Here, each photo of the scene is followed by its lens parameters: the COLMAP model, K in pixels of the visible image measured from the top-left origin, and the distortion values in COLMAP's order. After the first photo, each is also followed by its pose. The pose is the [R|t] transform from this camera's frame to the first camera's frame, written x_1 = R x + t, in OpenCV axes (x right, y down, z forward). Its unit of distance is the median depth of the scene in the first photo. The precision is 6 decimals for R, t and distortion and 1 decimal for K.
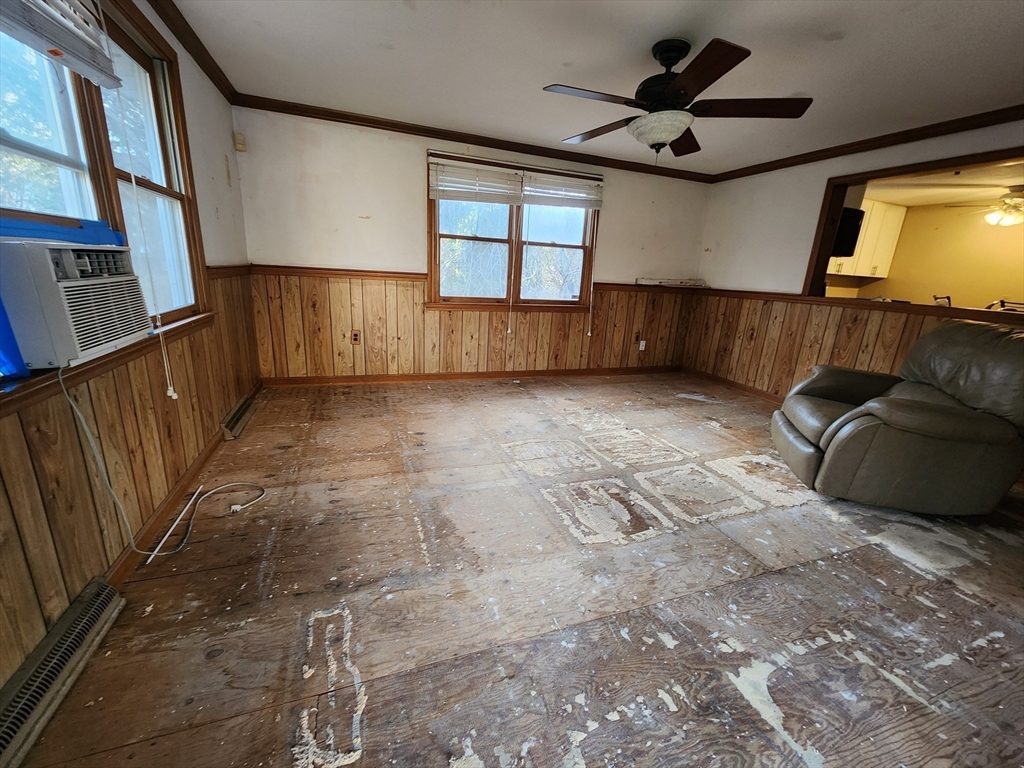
lens RADIAL K [[416.6, 0, 514.0], [0, 416.6, 385.5], [0, 0, 1]] dist [0.005346, -0.002659]
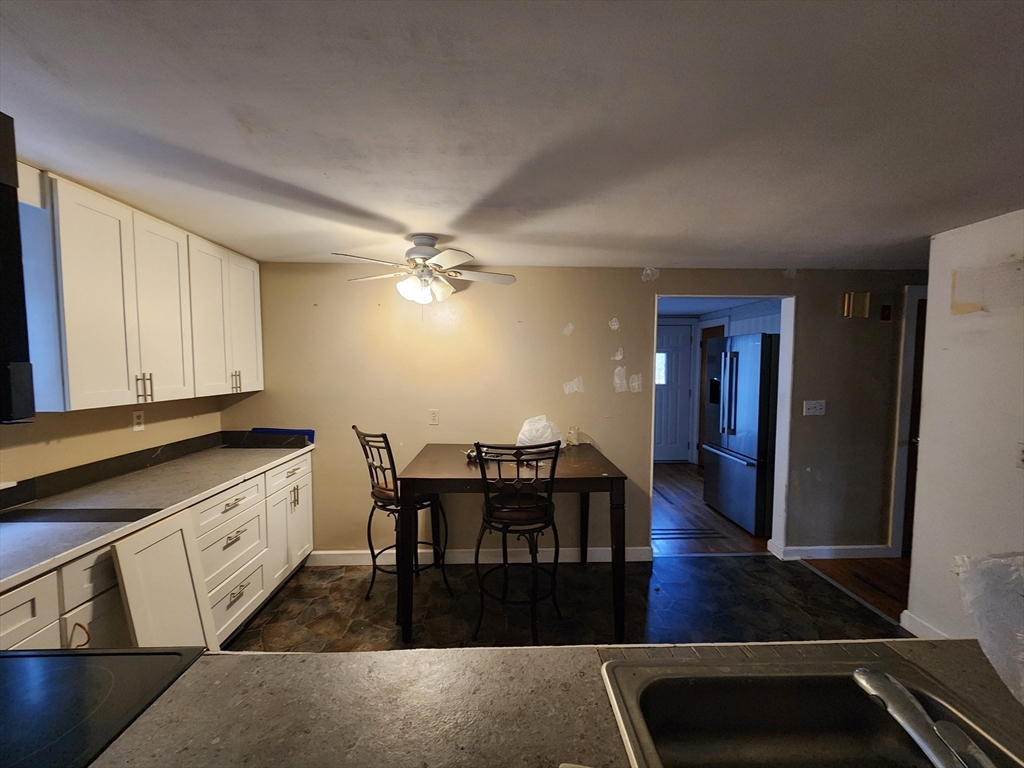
lens RADIAL K [[416.6, 0, 514.5], [0, 416.6, 386.4], [0, 0, 1]] dist [0.005346, -0.002659]
pose [[0.304832, -0.112700, 0.945715, 0.520760], [0.275462, 0.960968, 0.025728, -0.199950], [-0.911701, 0.252665, 0.323978, 0.570940]]
